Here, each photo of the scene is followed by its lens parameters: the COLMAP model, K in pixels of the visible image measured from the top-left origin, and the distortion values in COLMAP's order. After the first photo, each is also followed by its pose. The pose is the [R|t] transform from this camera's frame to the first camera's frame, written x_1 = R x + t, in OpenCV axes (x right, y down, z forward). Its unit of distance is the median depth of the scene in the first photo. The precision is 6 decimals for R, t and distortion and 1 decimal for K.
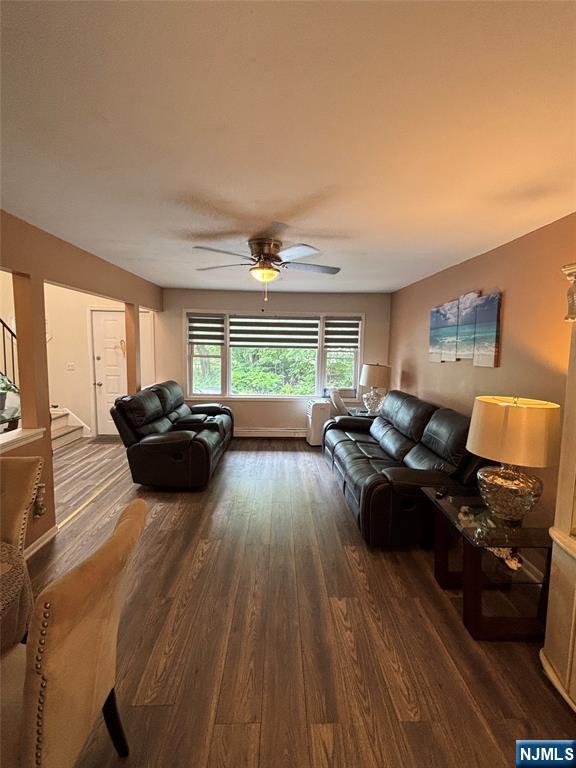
lens RADIAL K [[342.8, 0, 288.0], [0, 342.8, 384.0], [0, 0, 1]] dist [-0.001537, -0.000058]
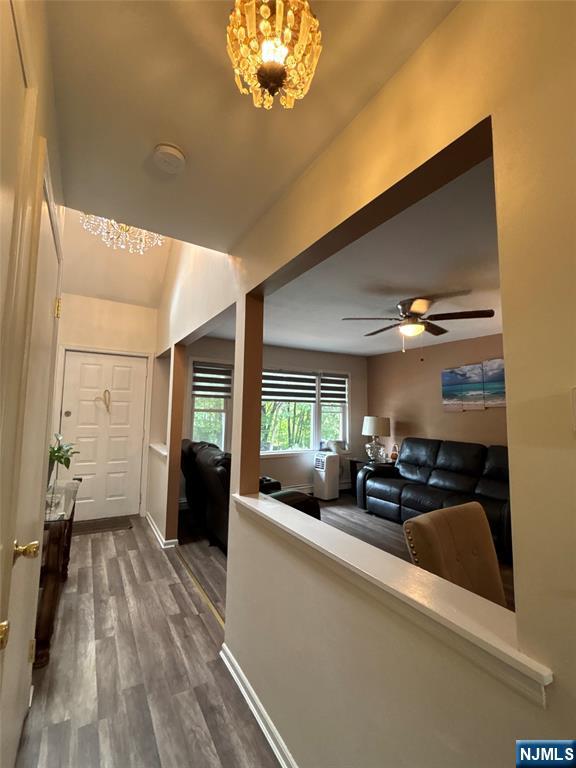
lens RADIAL K [[342.8, 0, 288.0], [0, 342.8, 384.0], [0, 0, 1]] dist [-0.001537, -0.000058]
pose [[0.879306, 0.033837, 0.475053, -0.496093], [0.052706, 0.984432, -0.167676, 0.010850], [-0.473331, 0.172477, 0.863834, 0.133650]]
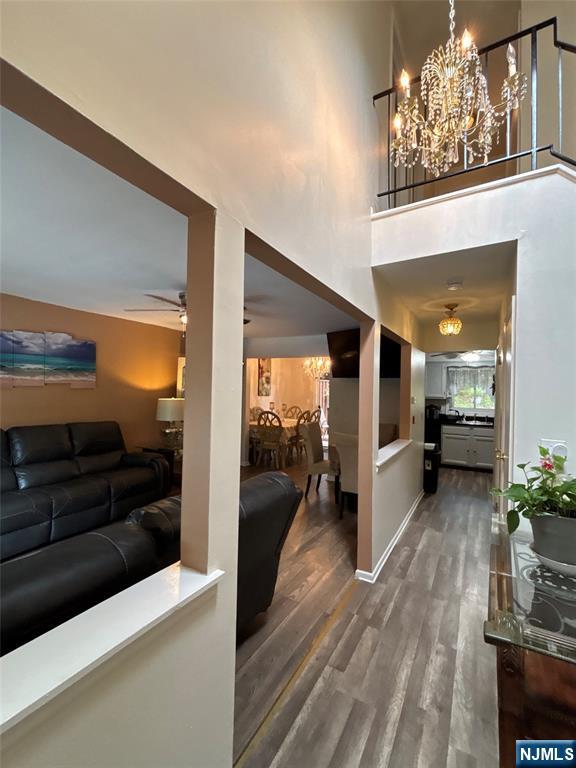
lens RADIAL K [[342.8, 0, 288.0], [0, 342.8, 384.0], [0, 0, 1]] dist [-0.001537, -0.000058]
pose [[-0.853960, -0.038761, 0.518893, -0.519127], [0.012437, 0.995416, 0.094824, -0.108662], [-0.520190, 0.087429, -0.849563, 0.979454]]
